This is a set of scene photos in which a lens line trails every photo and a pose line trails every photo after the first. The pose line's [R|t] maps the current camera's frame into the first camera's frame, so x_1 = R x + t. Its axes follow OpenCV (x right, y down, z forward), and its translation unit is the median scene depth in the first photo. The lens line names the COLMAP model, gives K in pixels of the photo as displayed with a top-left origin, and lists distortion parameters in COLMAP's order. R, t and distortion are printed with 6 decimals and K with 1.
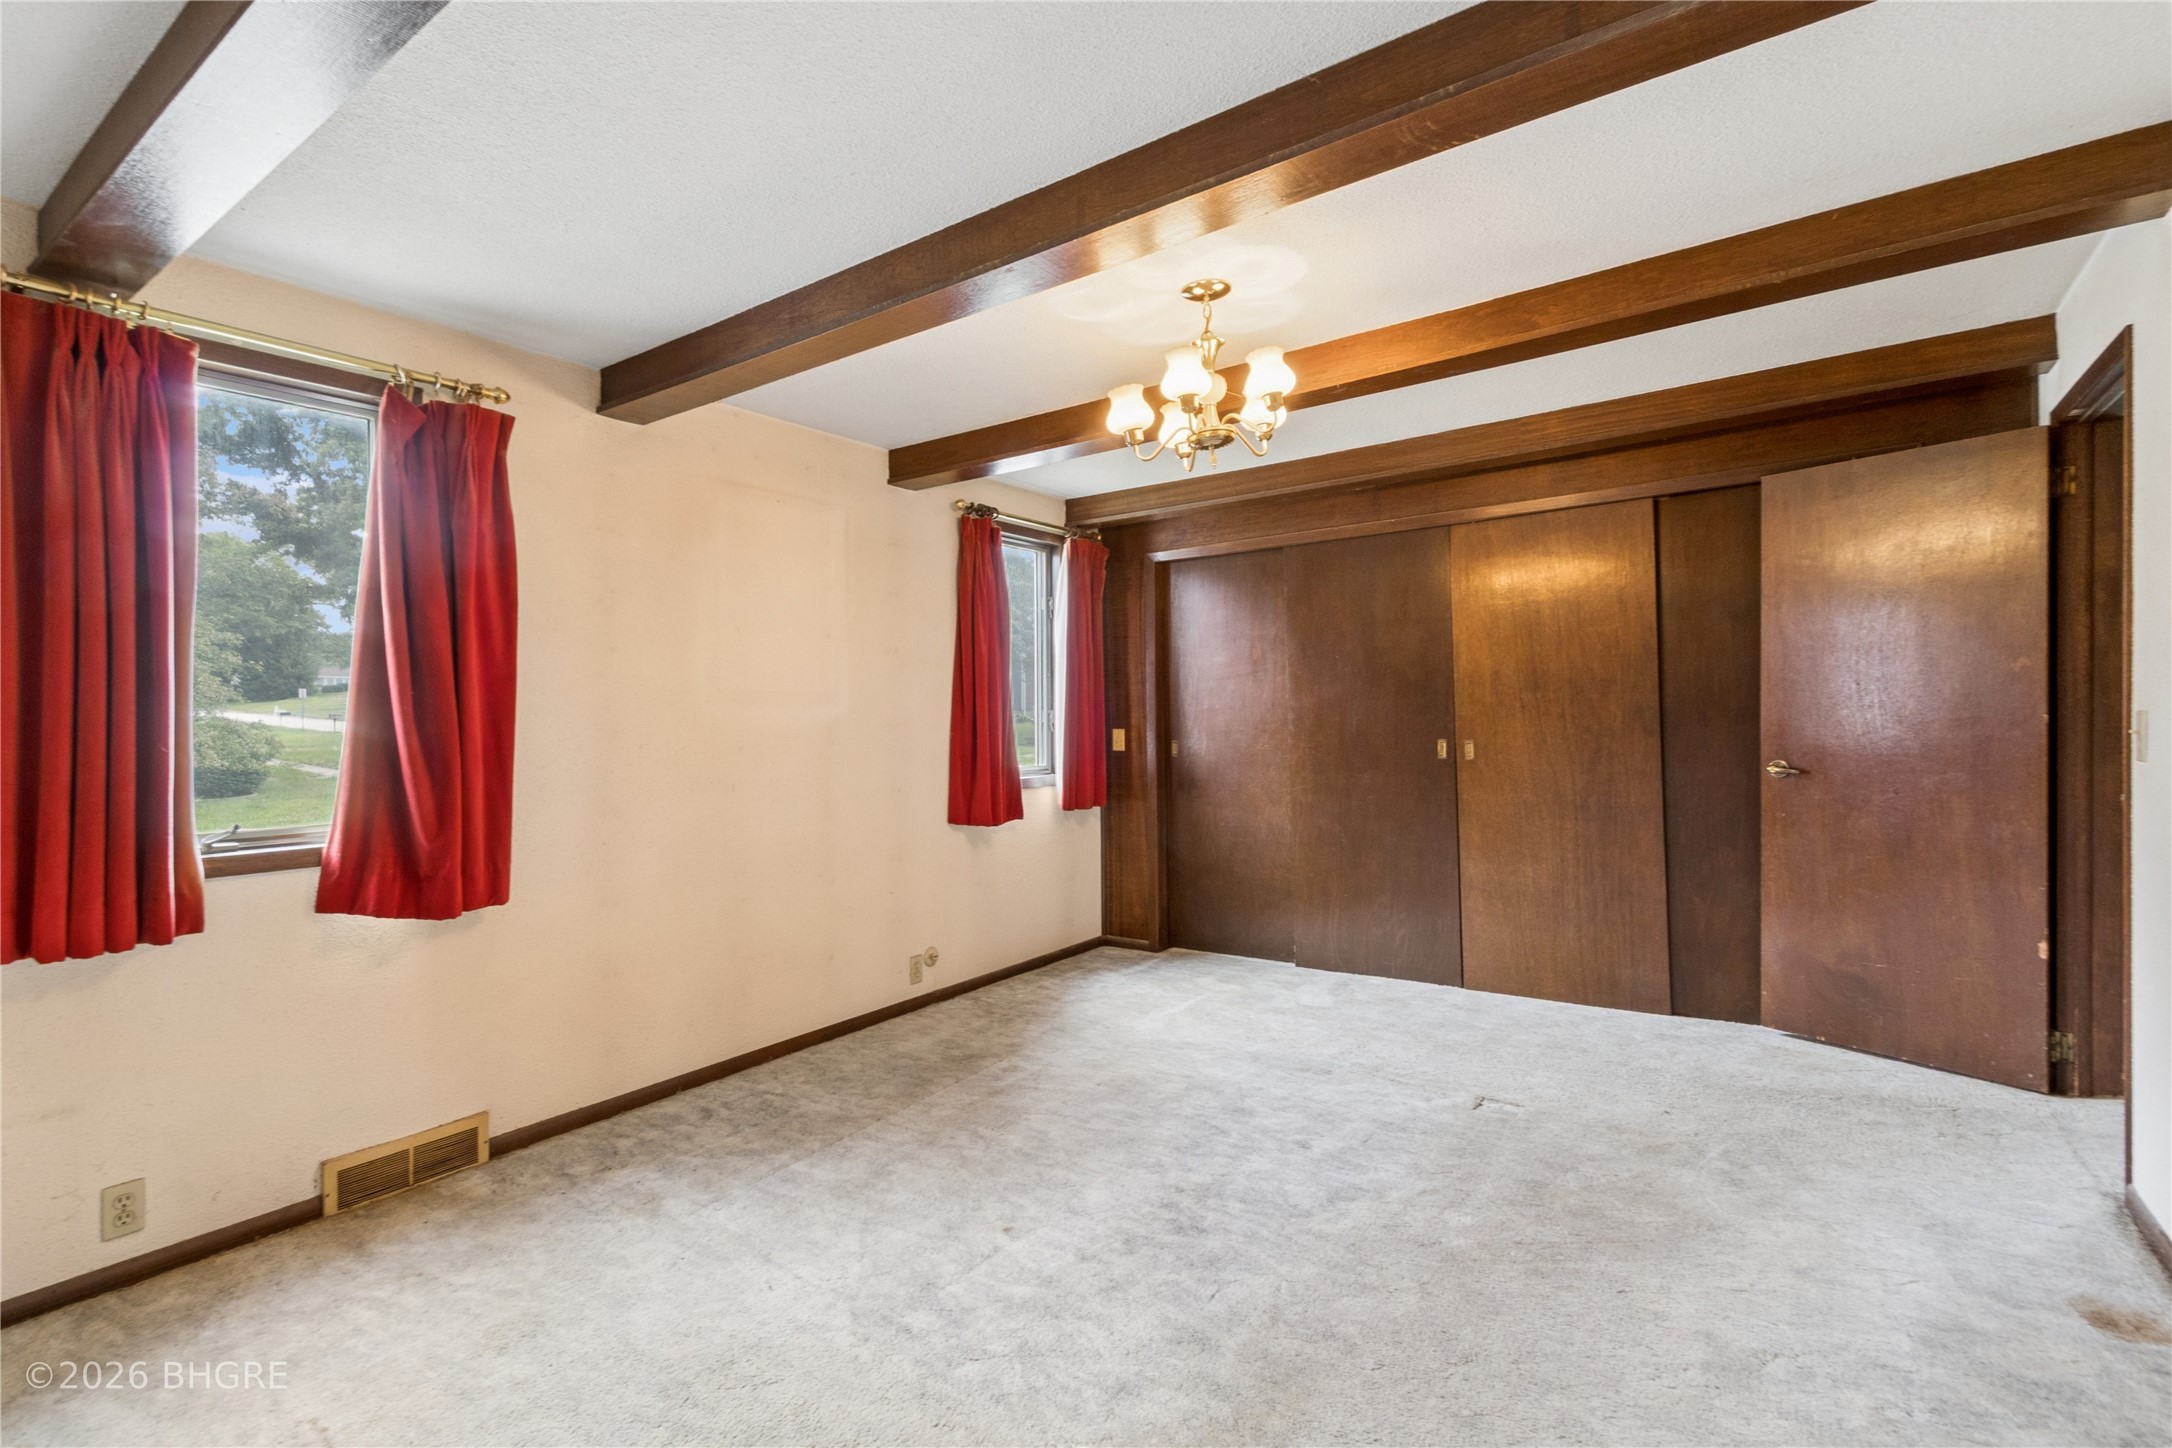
lens RADIAL K [[998.3, 0, 1086.0], [0, 998.3, 724.0], [0, 0, 1]] dist [0.002368, 0.000479]
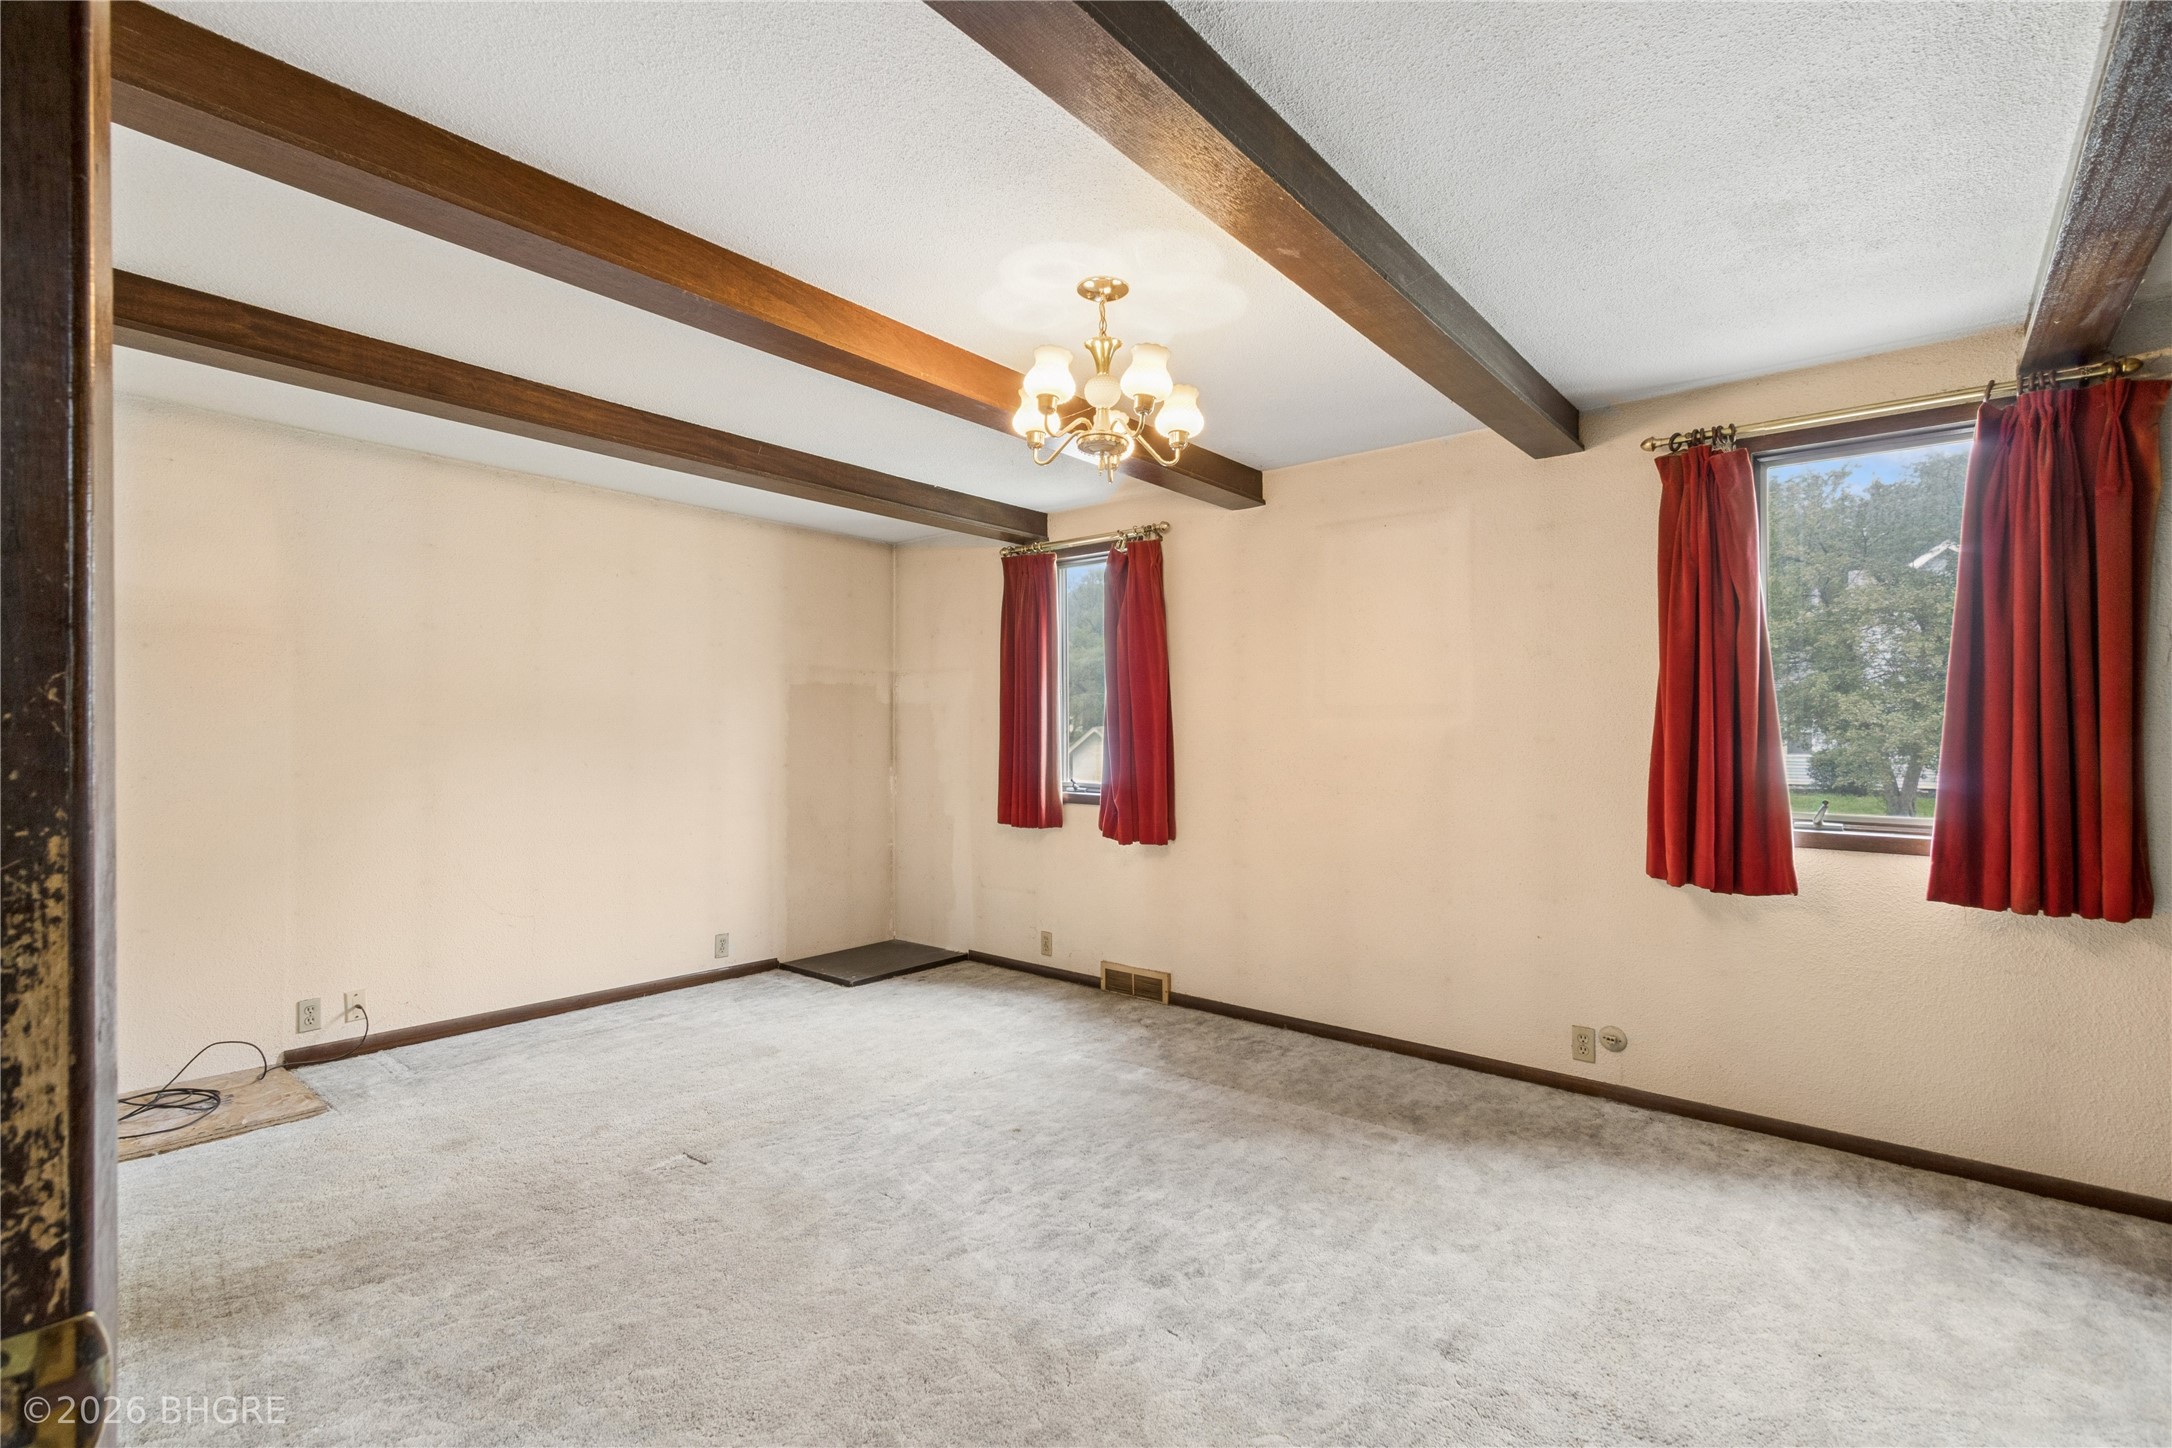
lens RADIAL K [[998.3, 0, 1086.0], [0, 998.3, 724.0], [0, 0, 1]] dist [0.002368, 0.000479]
pose [[-0.080193, 0.010717, -0.996722, 0.936051], [-0.008267, 0.999901, 0.011416, -0.027378], [0.996745, 0.009156, -0.080096, 0.928143]]
